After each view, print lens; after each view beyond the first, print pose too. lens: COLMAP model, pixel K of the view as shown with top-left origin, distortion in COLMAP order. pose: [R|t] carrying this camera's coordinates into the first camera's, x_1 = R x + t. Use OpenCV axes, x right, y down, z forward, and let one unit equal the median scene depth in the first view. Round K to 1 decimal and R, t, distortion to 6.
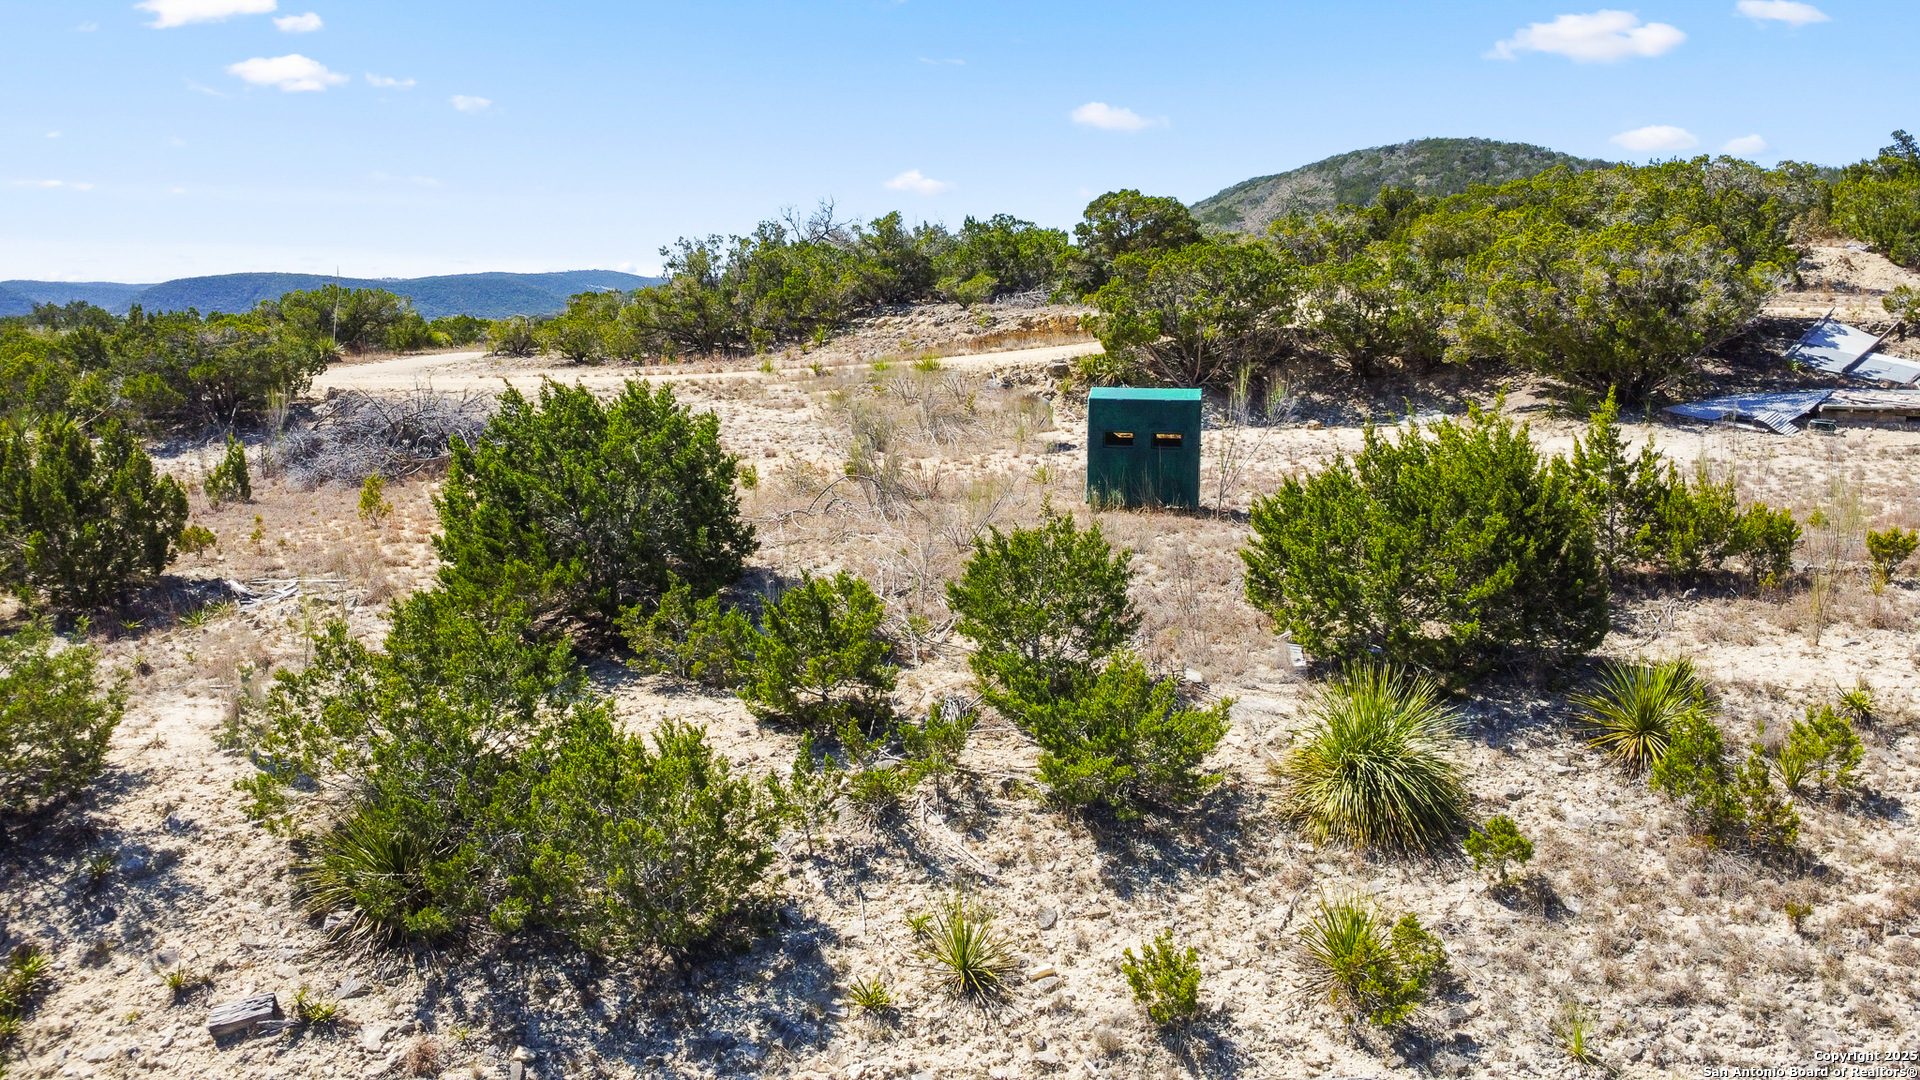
lens RADIAL K [[1399.9, 0, 967.6], [0, 1399.9, 545.3], [0, 0, 1]] dist [-0.023068, -0.014424]
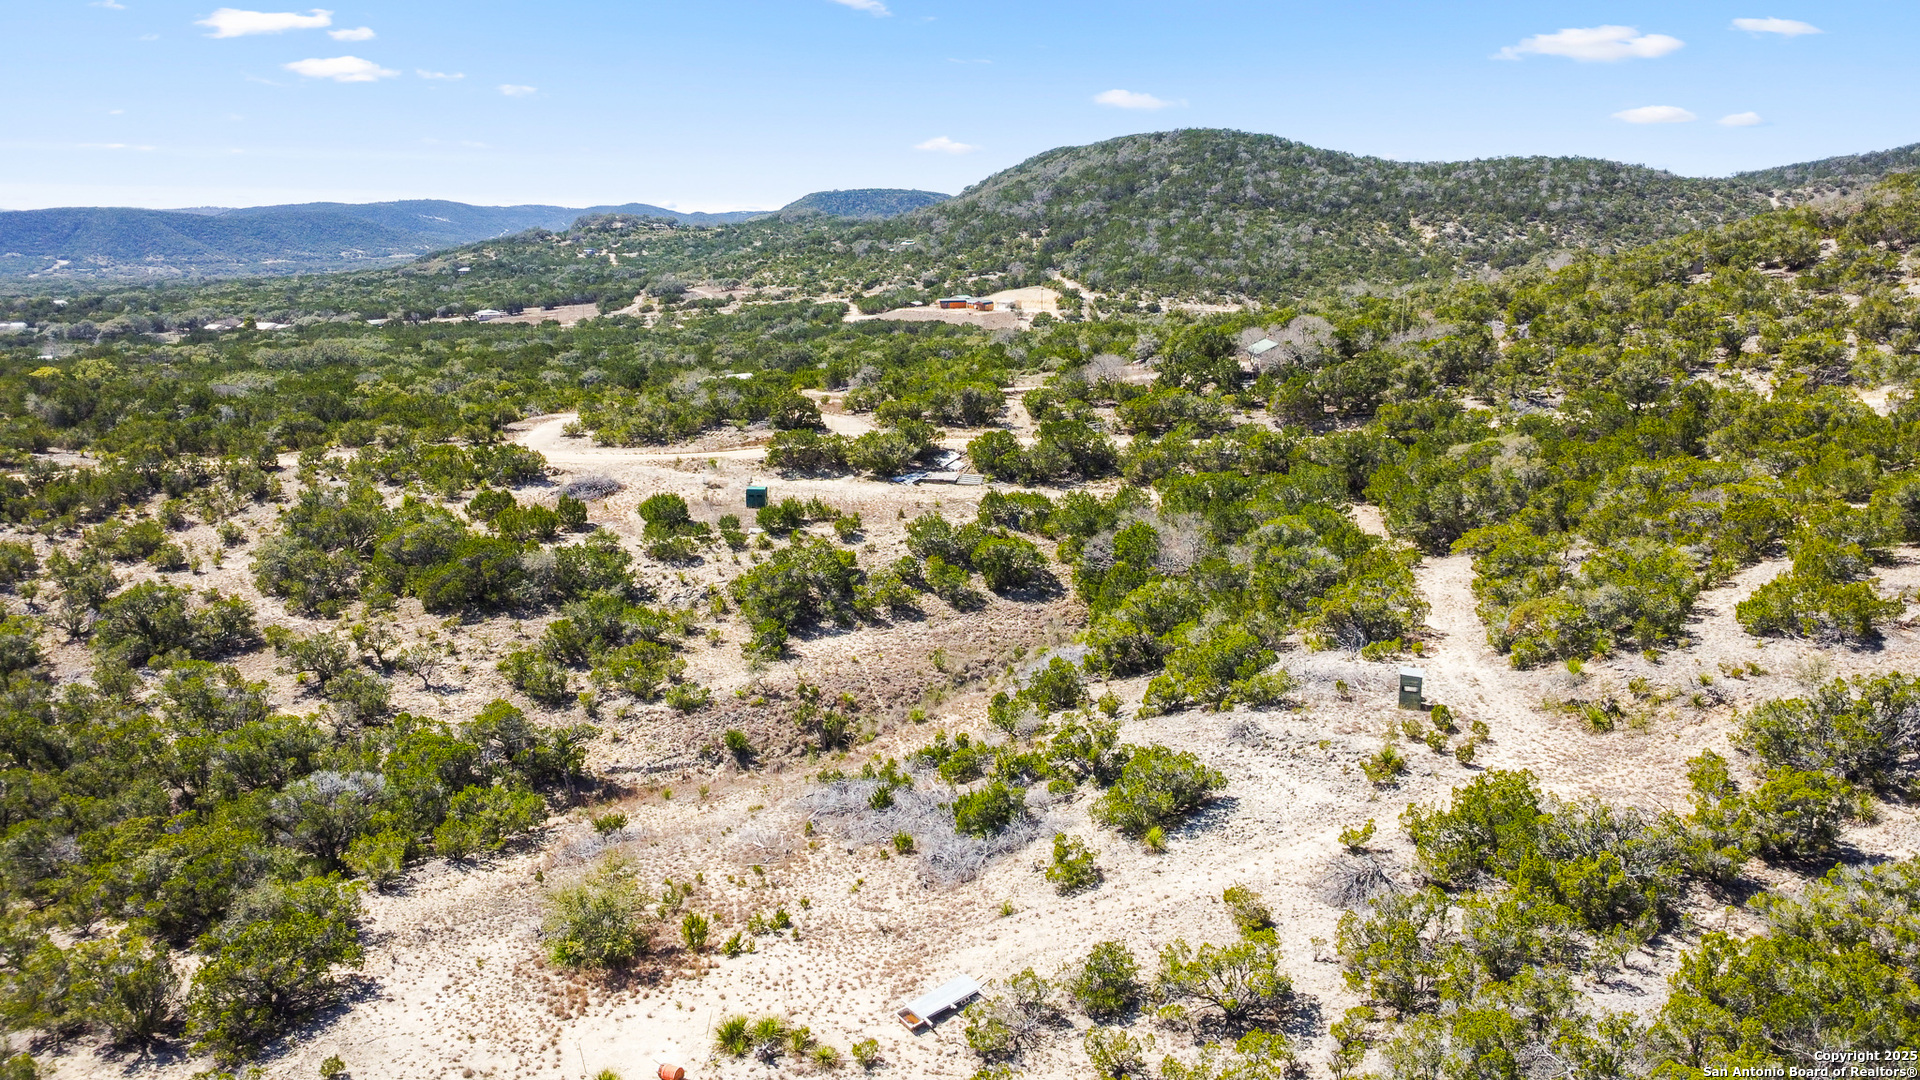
lens RADIAL K [[1399.9, 0, 944.6], [0, 1399.9, 557.4], [0, 0, 1]] dist [-0.023068, -0.014424]
pose [[0.995742, -0.018986, 0.090213, 0.013960], [0.013582, 0.998098, 0.060135, -0.005859], [-0.091183, -0.058654, 0.994105, -0.177962]]
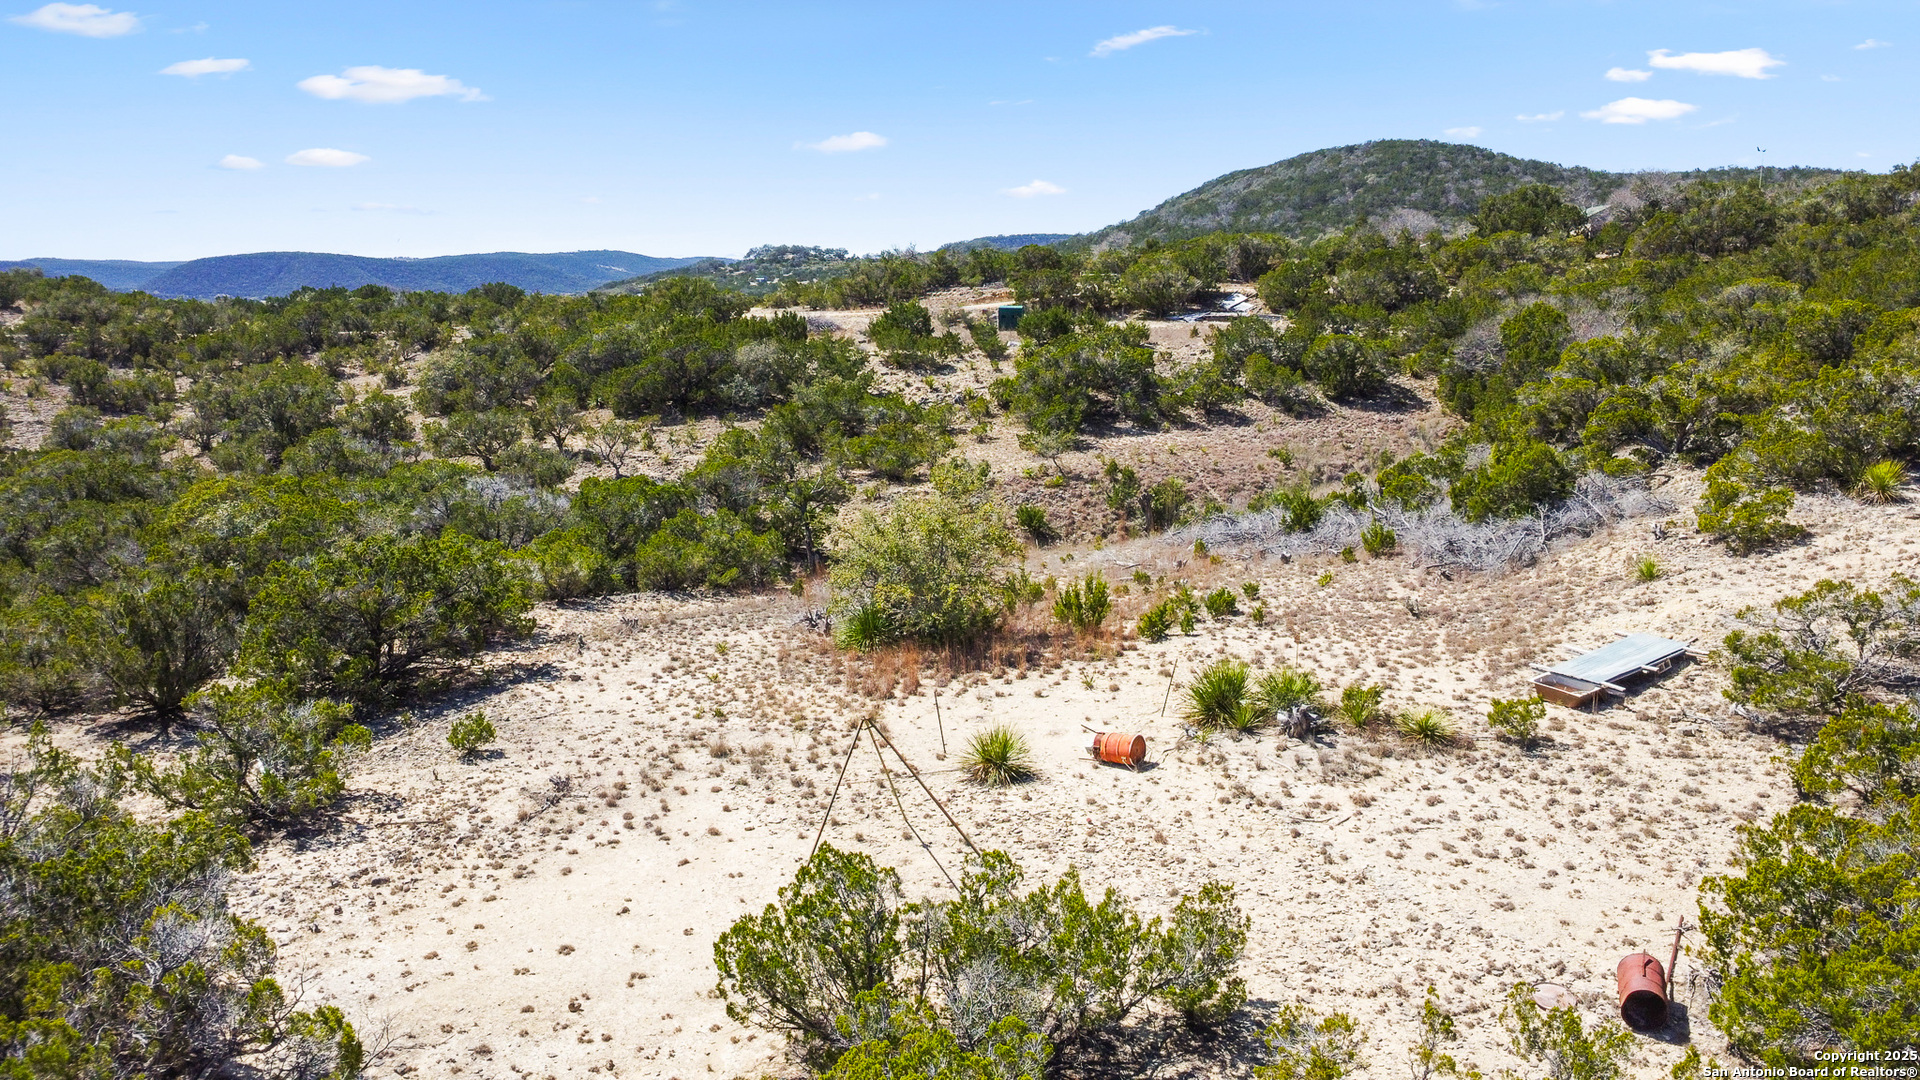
lens RADIAL K [[1399.9, 0, 948.4], [0, 1399.9, 540.9], [0, 0, 1]] dist [-0.023068, -0.014424]
pose [[0.999859, 0.007838, -0.014869, -0.000180], [-0.007690, 0.999921, 0.009942, 0.023432], [0.014946, -0.009826, 0.999840, -0.137137]]
